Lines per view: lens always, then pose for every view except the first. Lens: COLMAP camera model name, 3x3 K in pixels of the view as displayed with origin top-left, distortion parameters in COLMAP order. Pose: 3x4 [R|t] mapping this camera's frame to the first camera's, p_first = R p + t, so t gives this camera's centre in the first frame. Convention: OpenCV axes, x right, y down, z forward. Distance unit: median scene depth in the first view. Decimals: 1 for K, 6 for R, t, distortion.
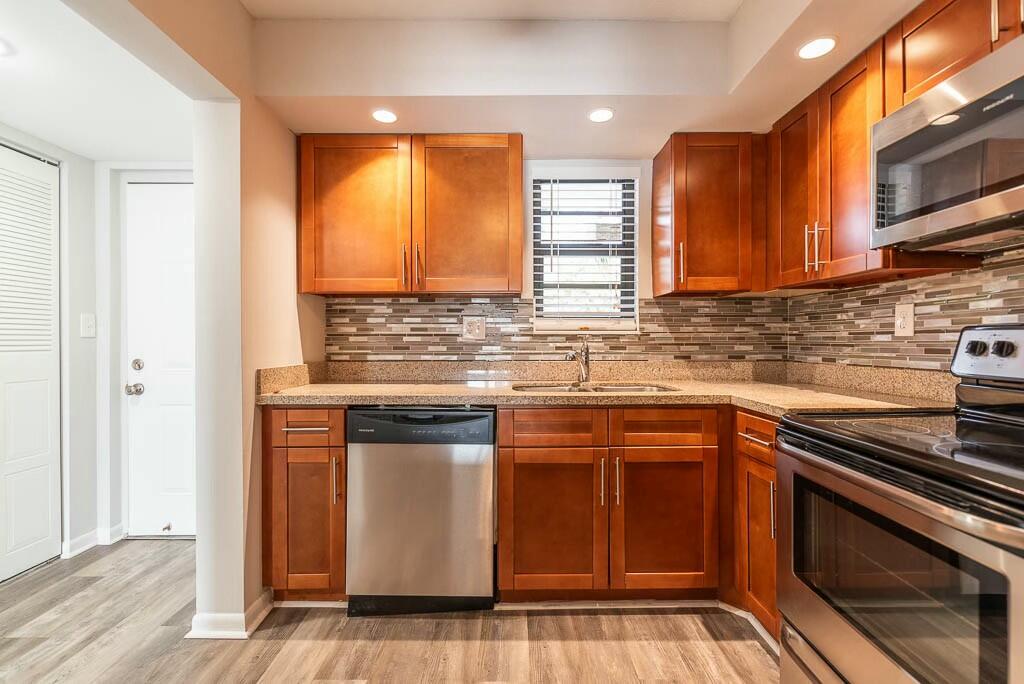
lens RADIAL K [[440.0, 0, 510.6], [0, 440.0, 339.2], [0, 0, 1]] dist [-0.000517, 0.001213]
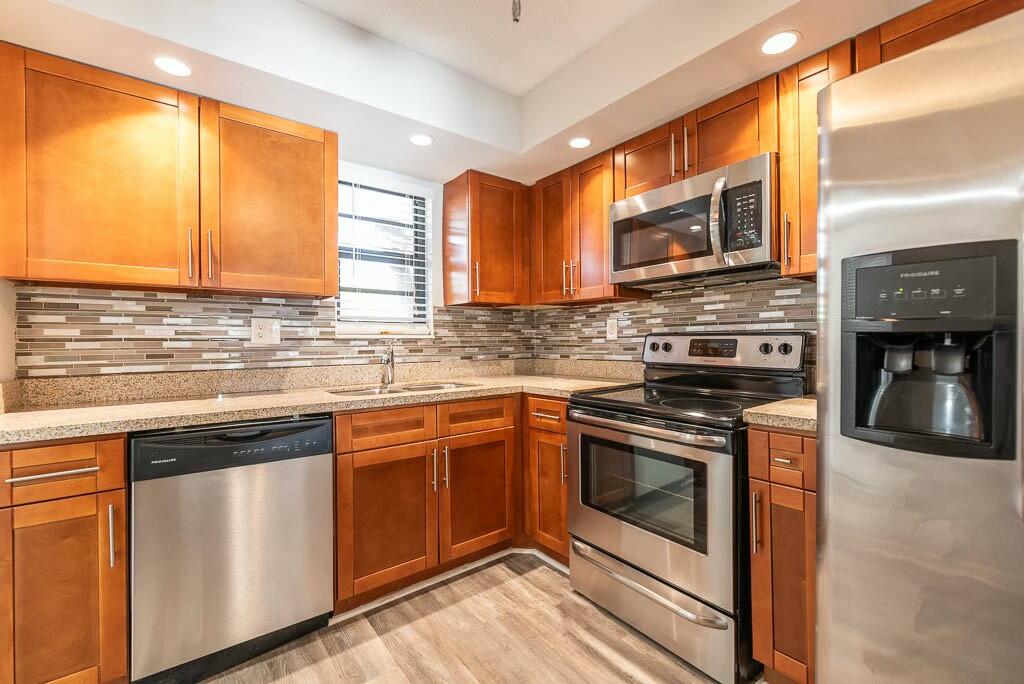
lens RADIAL K [[440.0, 0, 512.7], [0, 440.0, 340.0], [0, 0, 1]] dist [-0.000517, 0.001213]
pose [[0.789206, -0.003815, 0.614117, -0.292827], [0.006306, 0.999978, -0.001892, -0.004036], [-0.614096, 0.005366, 0.789213, -0.008181]]
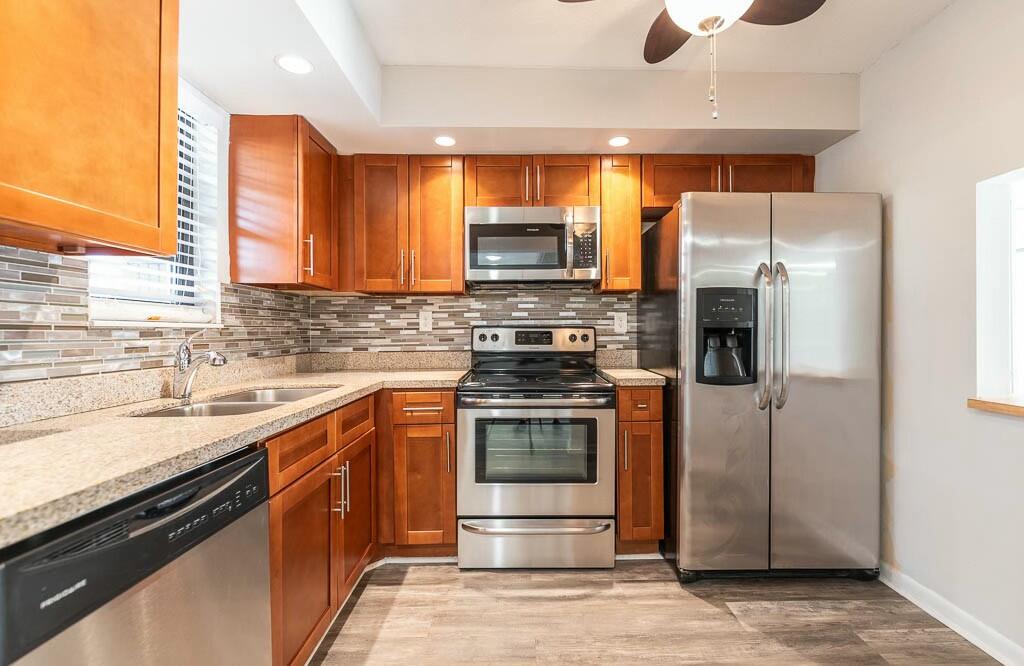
lens RADIAL K [[442.6, 0, 533.3], [0, 442.6, 329.6], [0, 0, 1]] dist [0.001853, -0.000188]
pose [[-0.035852, 0.004342, 0.999348, -0.644904], [0.003474, 0.999985, -0.004220, -0.003564], [-0.999351, 0.003320, -0.035866, 0.581698]]
